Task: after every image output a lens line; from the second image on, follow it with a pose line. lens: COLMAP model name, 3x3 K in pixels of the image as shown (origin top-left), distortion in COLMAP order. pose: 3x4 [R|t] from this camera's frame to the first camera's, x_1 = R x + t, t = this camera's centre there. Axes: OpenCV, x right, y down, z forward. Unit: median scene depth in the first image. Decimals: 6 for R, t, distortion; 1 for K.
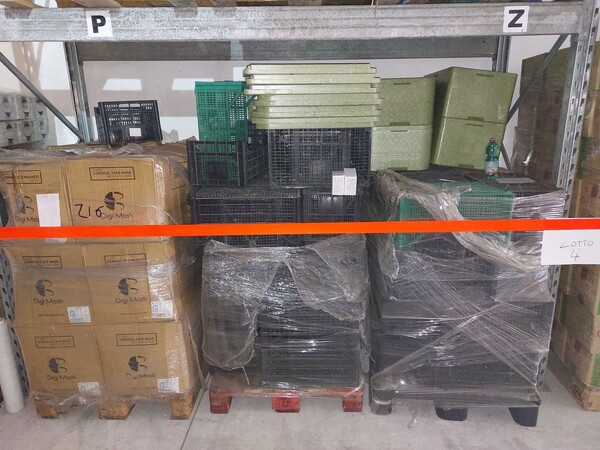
lens RADIAL K [[455.3, 0, 301.1], [0, 455.3, 227.4], [0, 0, 1]] dist [0.055592, -0.041328]
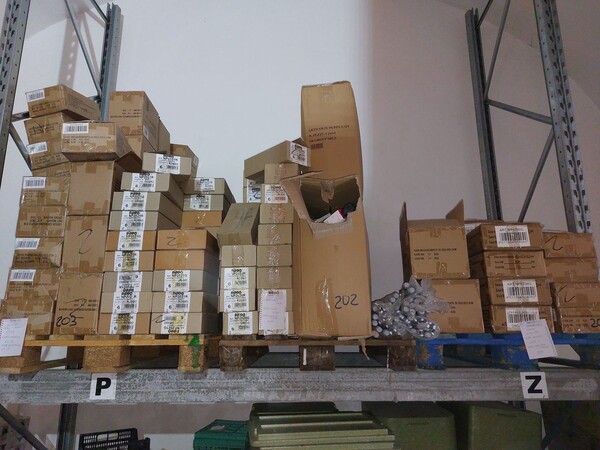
lens RADIAL K [[455.3, 0, 301.1], [0, 455.3, 227.4], [0, 0, 1]] dist [0.055592, -0.041328]
pose [[0.999926, 0.012118, 0.000966, -0.029597], [-0.010112, 0.873269, -0.487134, -0.263155], [-0.006746, 0.487088, 0.873327, -0.003636]]
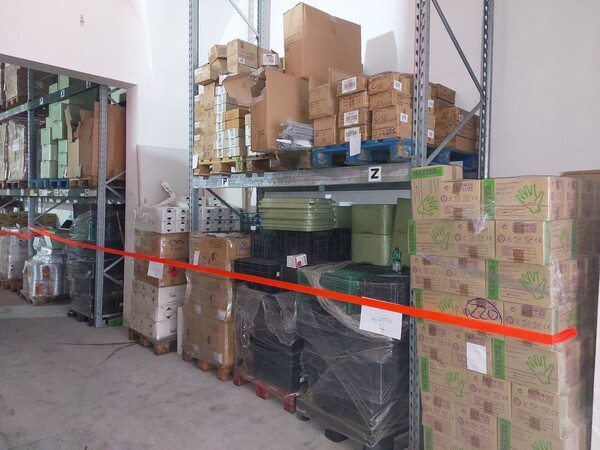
lens RADIAL K [[455.3, 0, 301.1], [0, 455.3, 227.4], [0, 0, 1]] dist [0.055592, -0.041328]
pose [[0.684837, 0.054855, -0.726628, 1.474593], [-0.236022, 0.960106, -0.149966, 0.033994], [0.689414, 0.274202, 0.670464, -0.207912]]
